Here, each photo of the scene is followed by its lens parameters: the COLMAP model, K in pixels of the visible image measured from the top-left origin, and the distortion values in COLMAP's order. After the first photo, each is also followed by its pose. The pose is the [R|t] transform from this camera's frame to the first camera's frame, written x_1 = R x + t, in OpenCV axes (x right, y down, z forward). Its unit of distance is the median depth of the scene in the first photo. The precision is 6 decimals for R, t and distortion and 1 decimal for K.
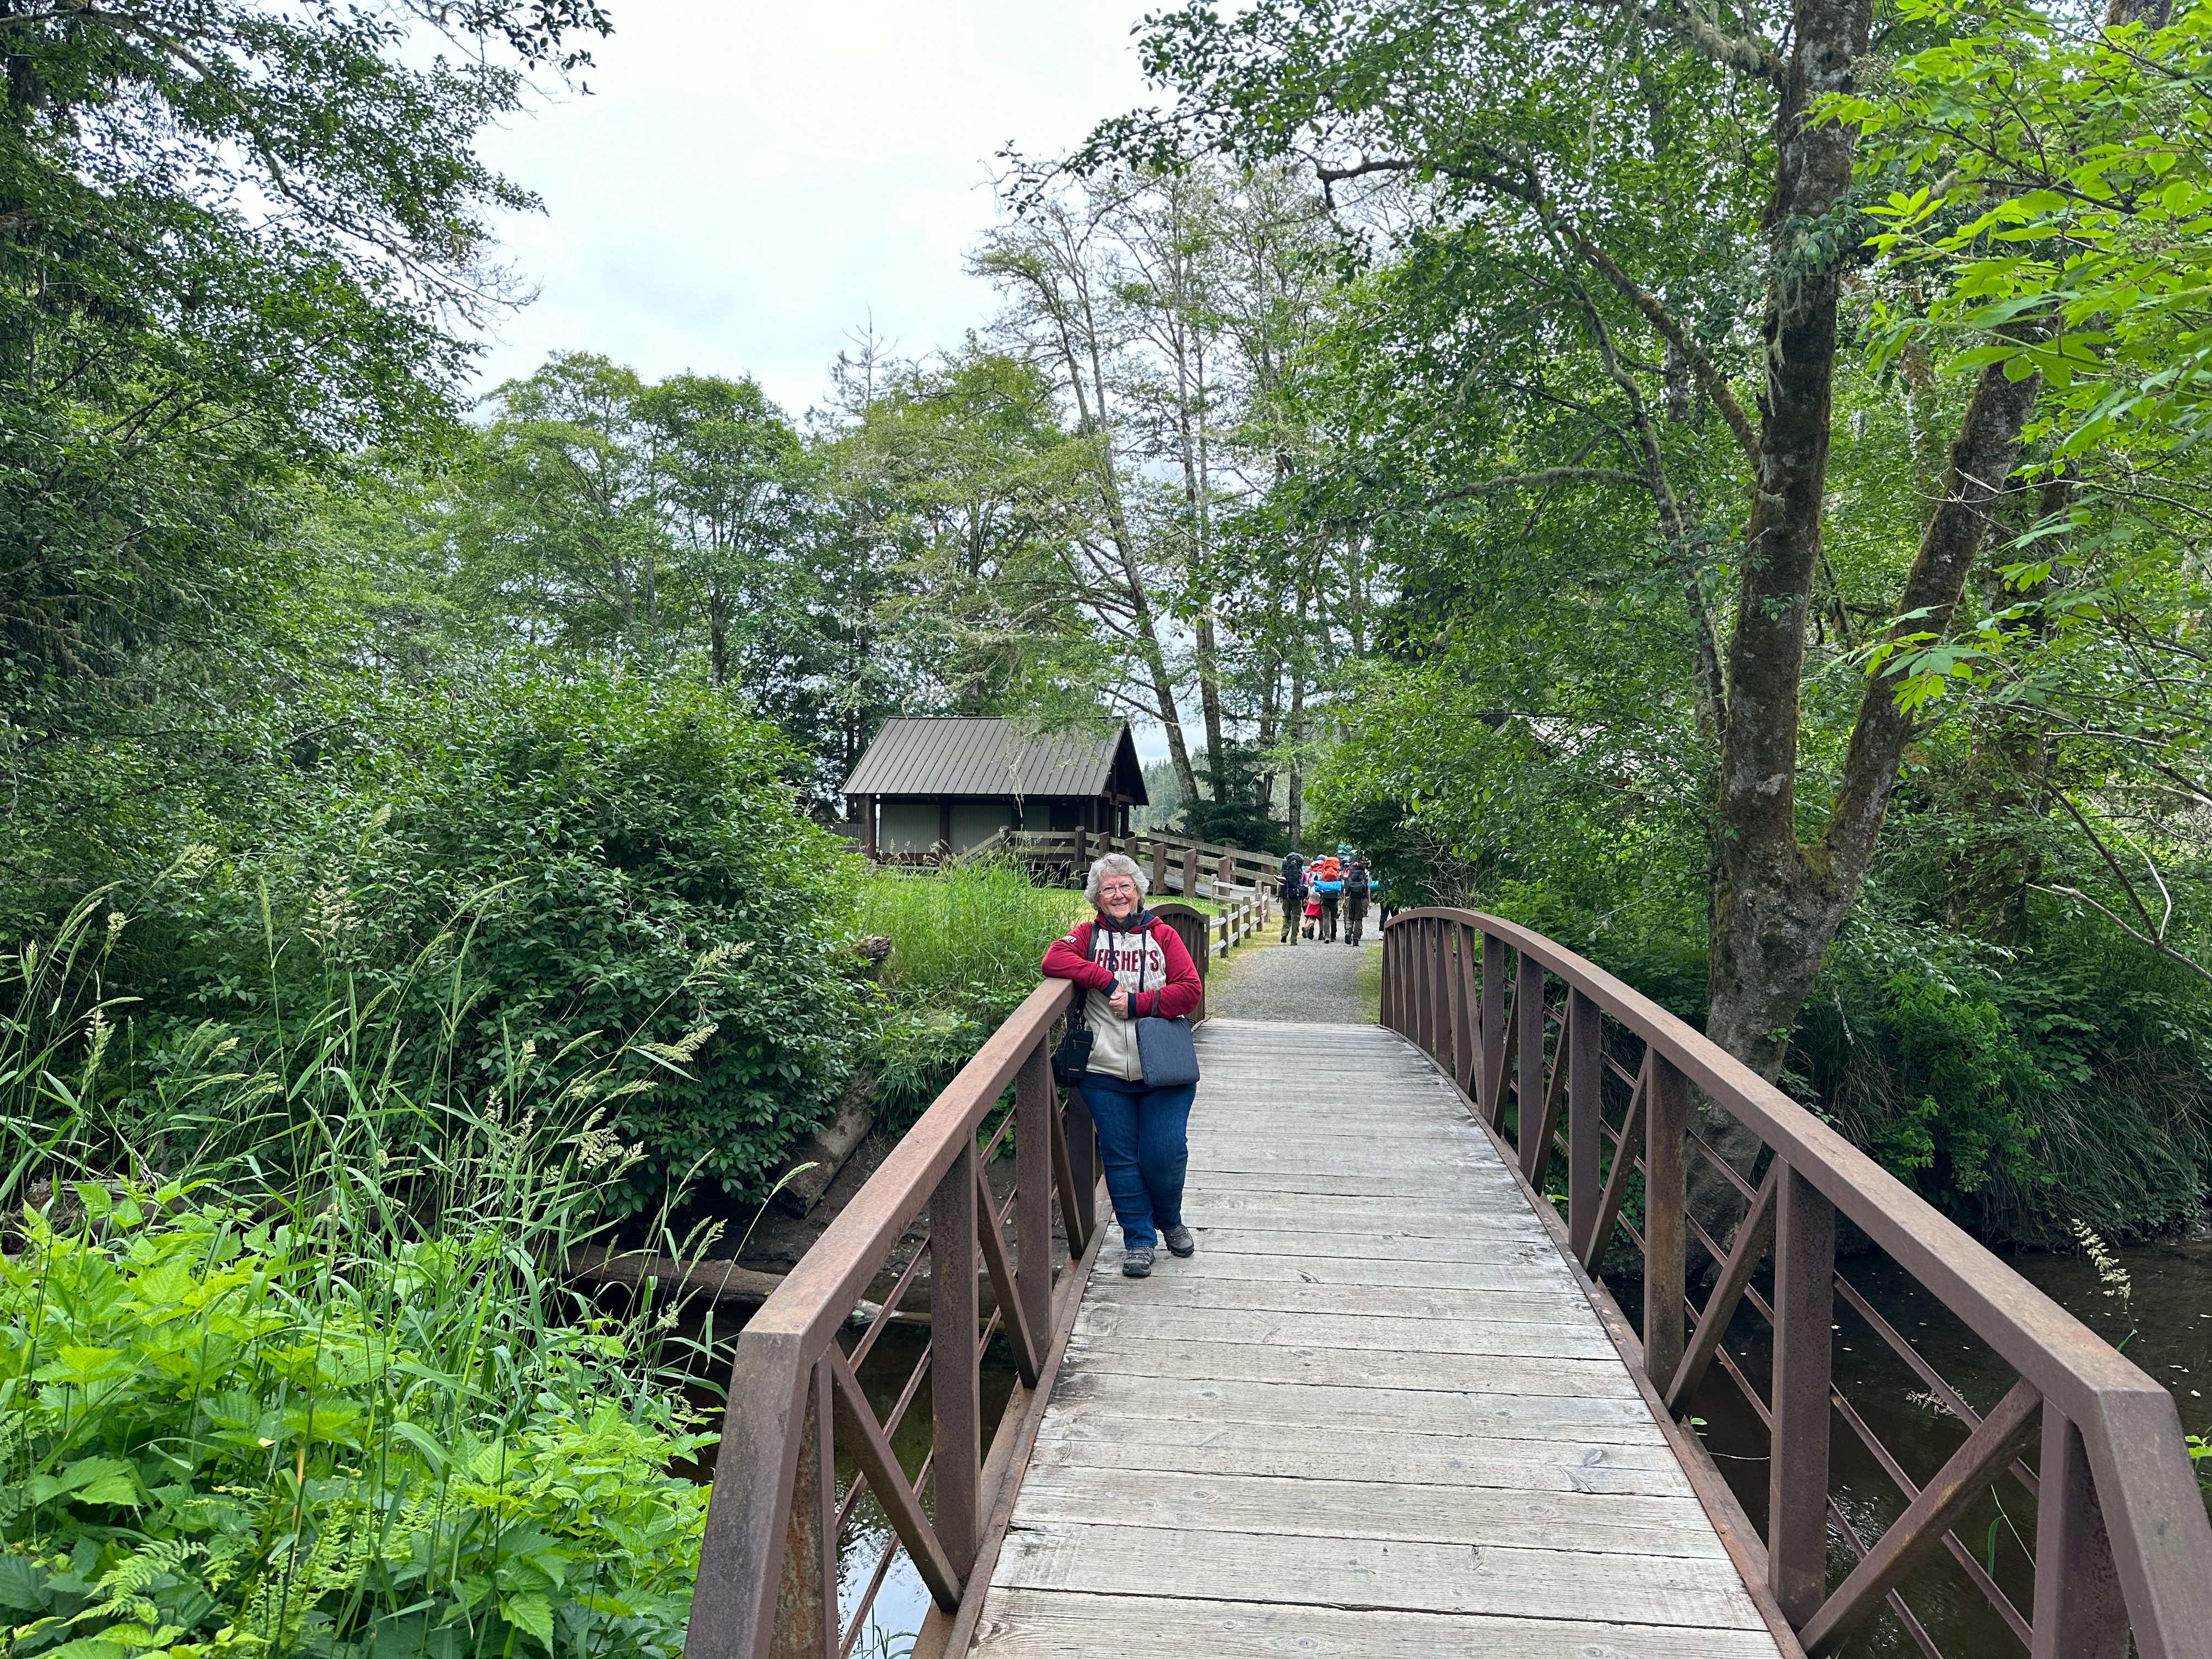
lens RADIAL K [[1554.2, 0, 1105.4], [0, 1554.2, 821.4], [0, 0, 1]] dist [0.129854, 0.000187]
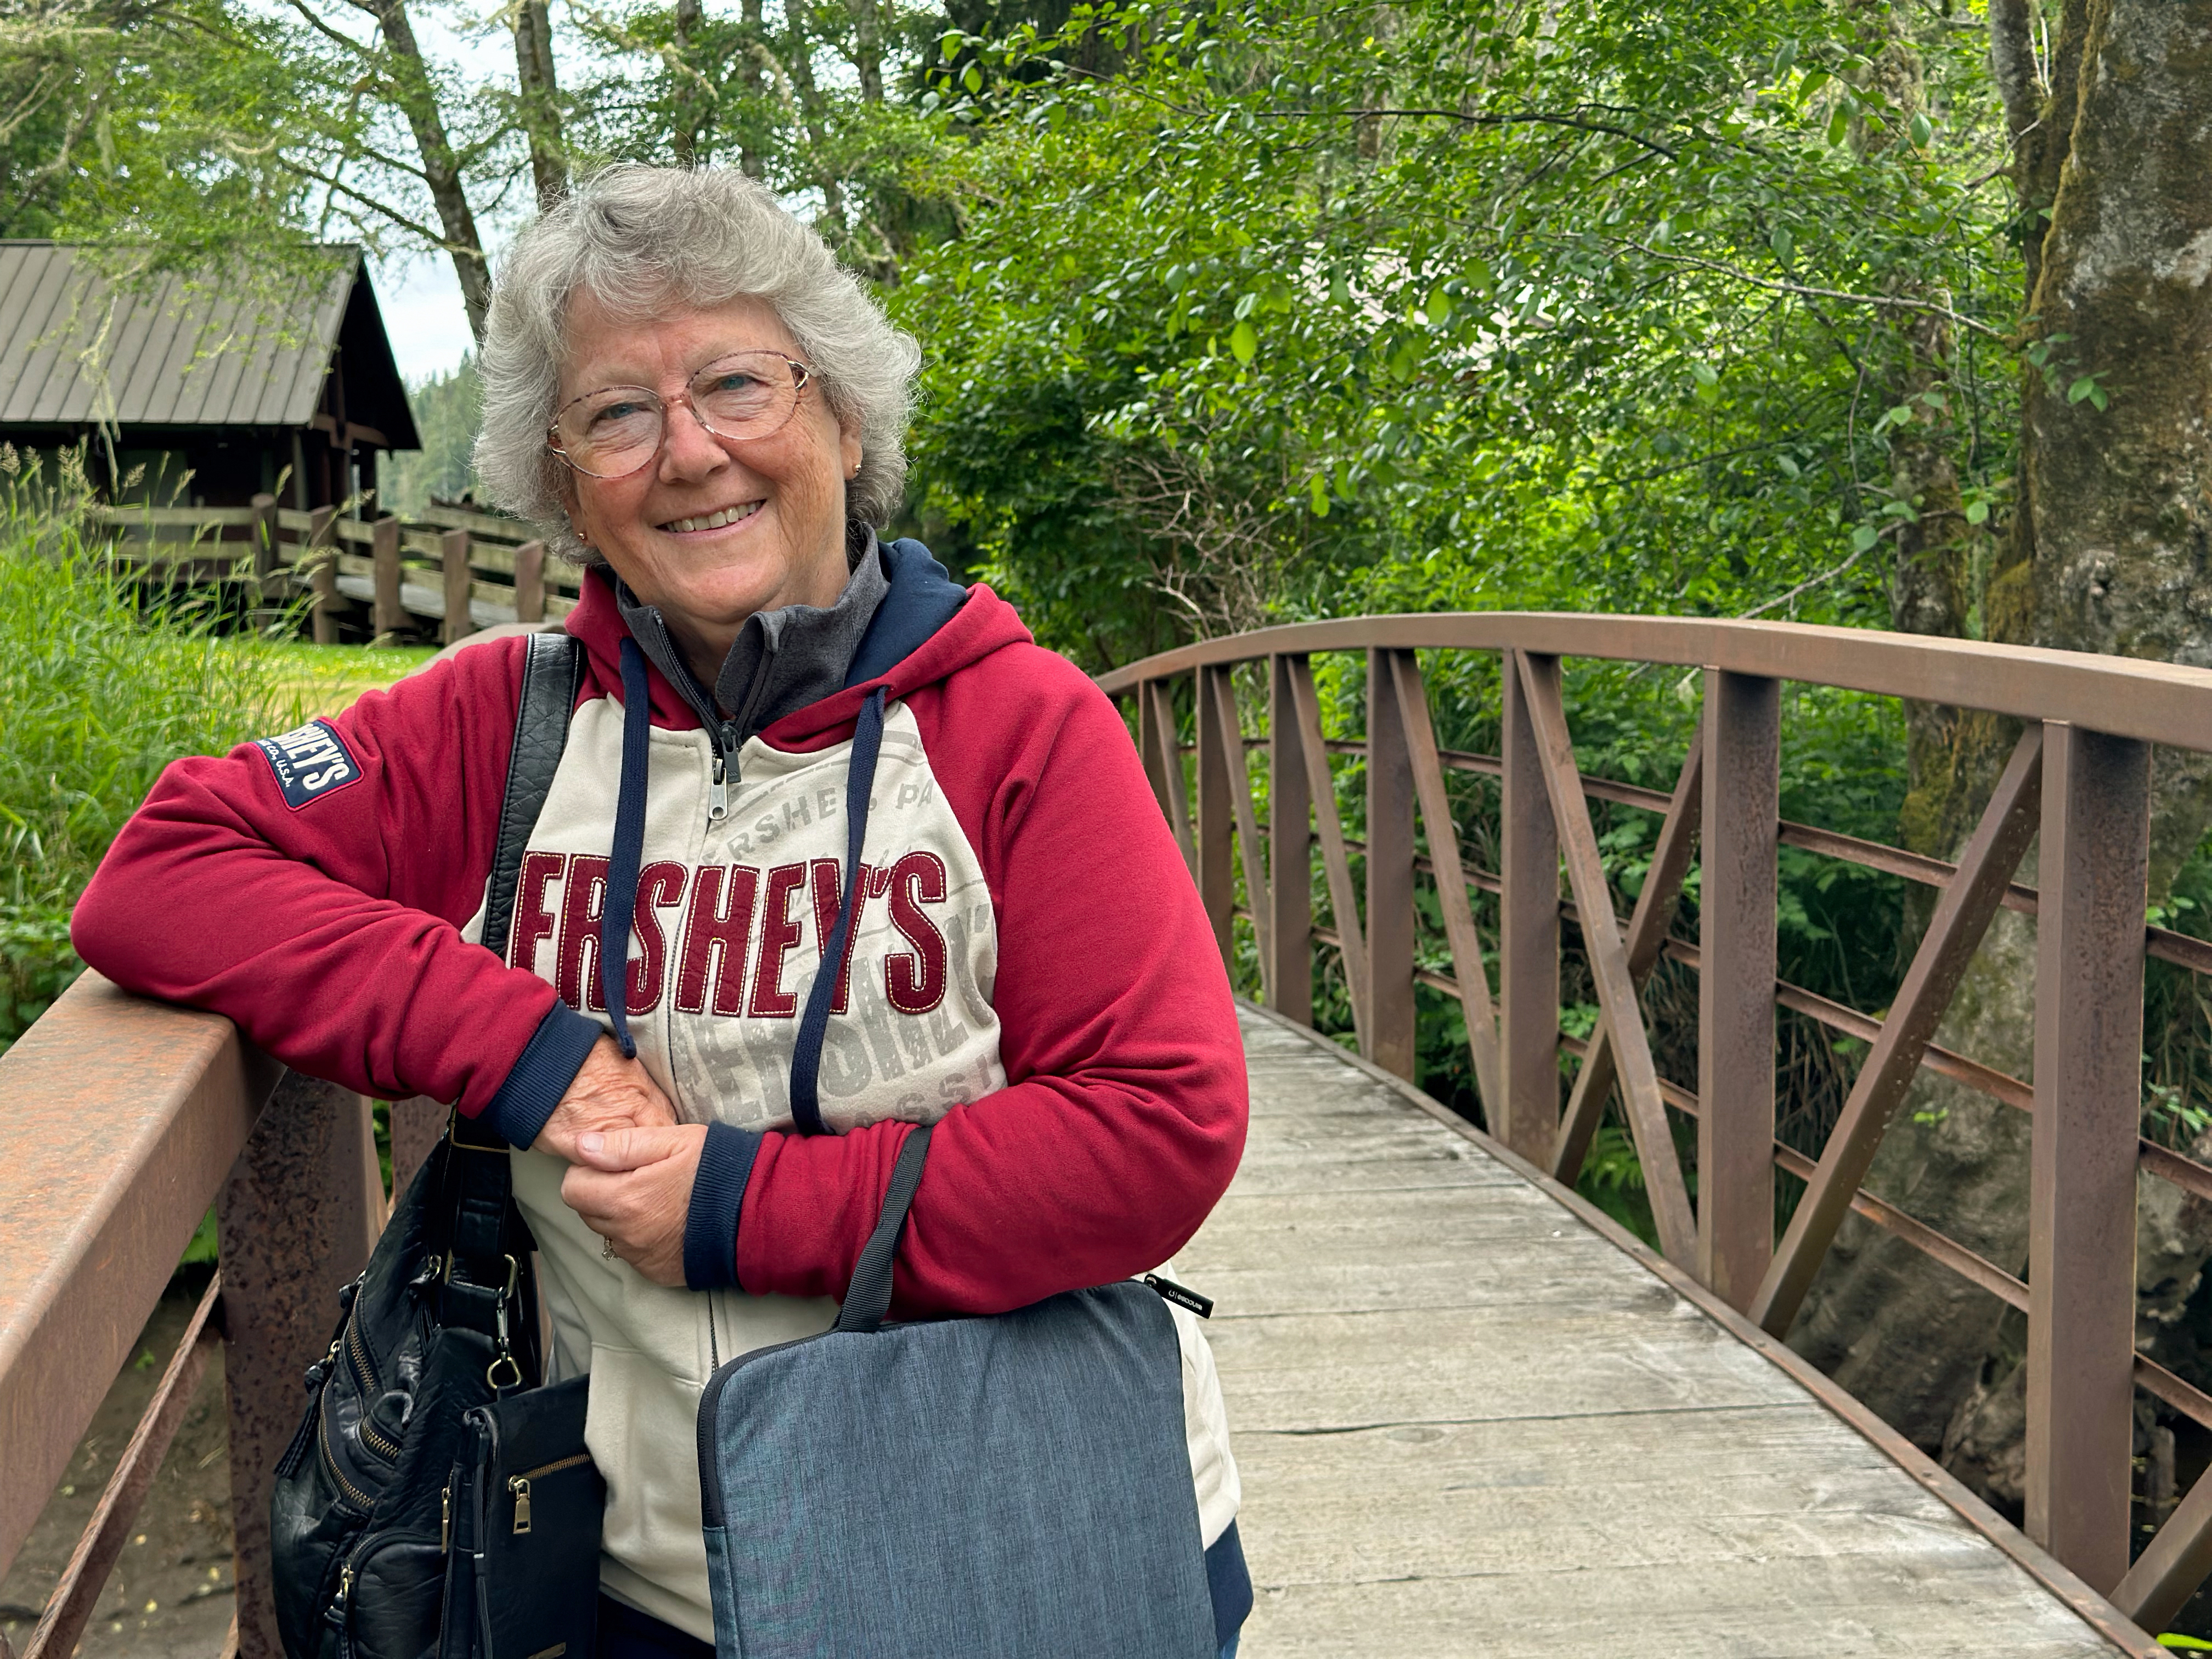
lens RADIAL K [[3107.7, 0, 1114.6], [0, 3107.7, 849.1], [0, 0, 1]] dist [0.128399, 0.000000]
pose [[0.969418, -0.044011, 0.241437, -0.006403], [0.016758, 0.993363, 0.113791, 0.017092], [-0.244843, -0.106265, 0.963722, 0.241594]]
